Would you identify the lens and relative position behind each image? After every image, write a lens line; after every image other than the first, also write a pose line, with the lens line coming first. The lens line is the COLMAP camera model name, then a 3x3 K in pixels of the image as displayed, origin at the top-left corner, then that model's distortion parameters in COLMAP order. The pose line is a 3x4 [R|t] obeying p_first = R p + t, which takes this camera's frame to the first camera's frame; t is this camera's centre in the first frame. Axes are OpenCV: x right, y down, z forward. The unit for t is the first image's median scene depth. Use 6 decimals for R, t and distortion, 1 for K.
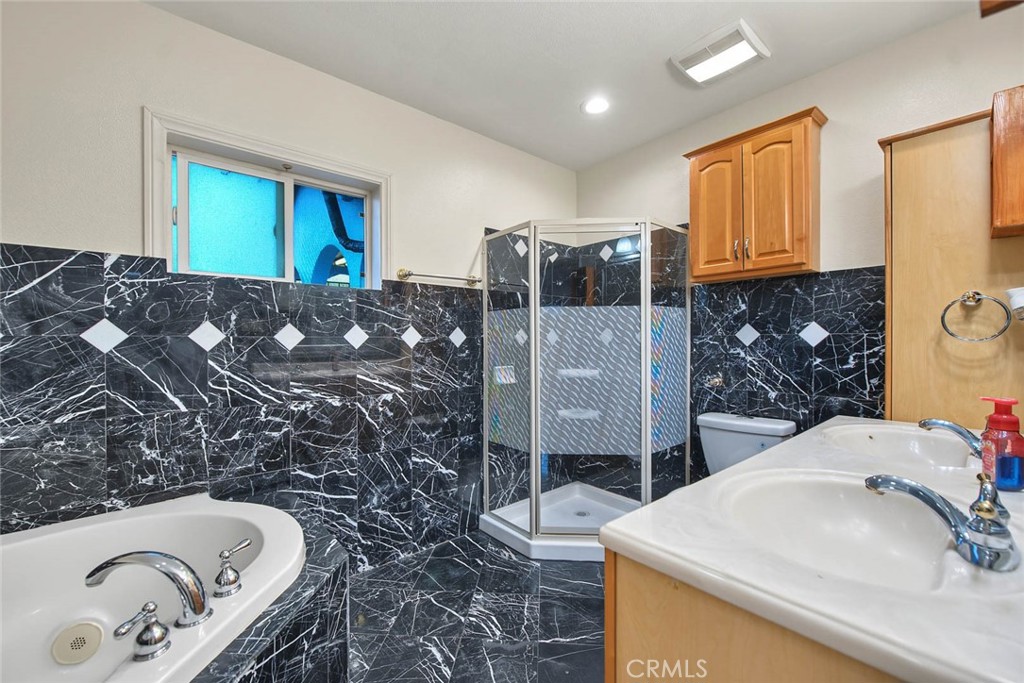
lens RADIAL K [[431.0, 0, 512.3], [0, 431.0, 338.5], [0, 0, 1]] dist [0.001427, -0.003160]
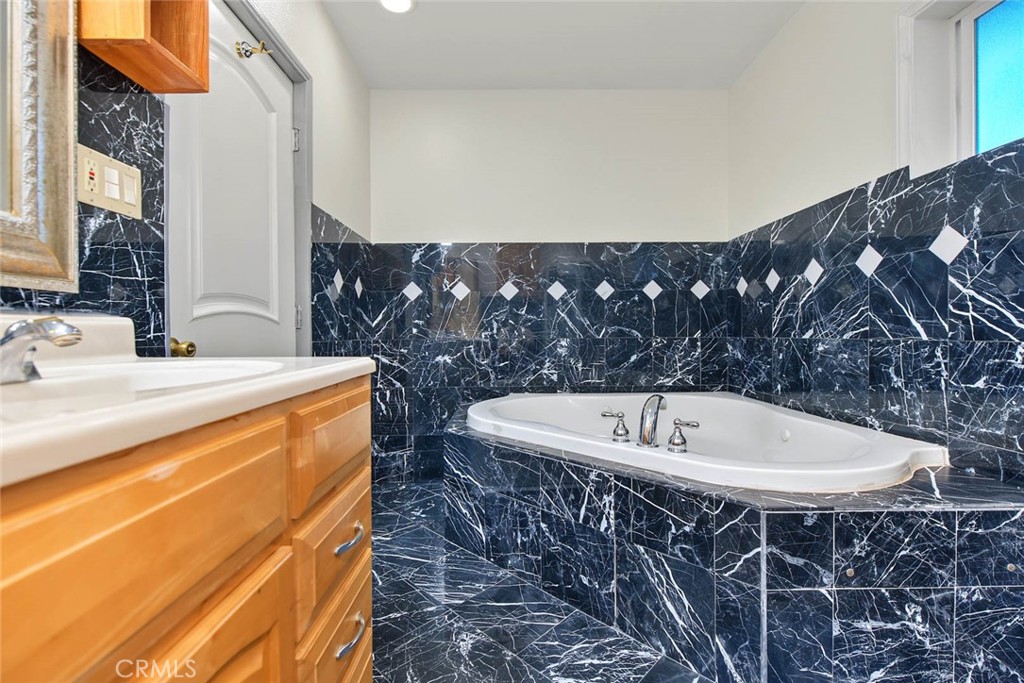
lens RADIAL K [[431.0, 0, 511.2], [0, 431.0, 337.4], [0, 0, 1]] dist [0.001427, -0.003160]
pose [[-0.645312, 0.012734, -0.763813, 0.397517], [0.002924, 0.999895, 0.014199, 0.151297], [0.763913, 0.006930, -0.645281, 0.931479]]
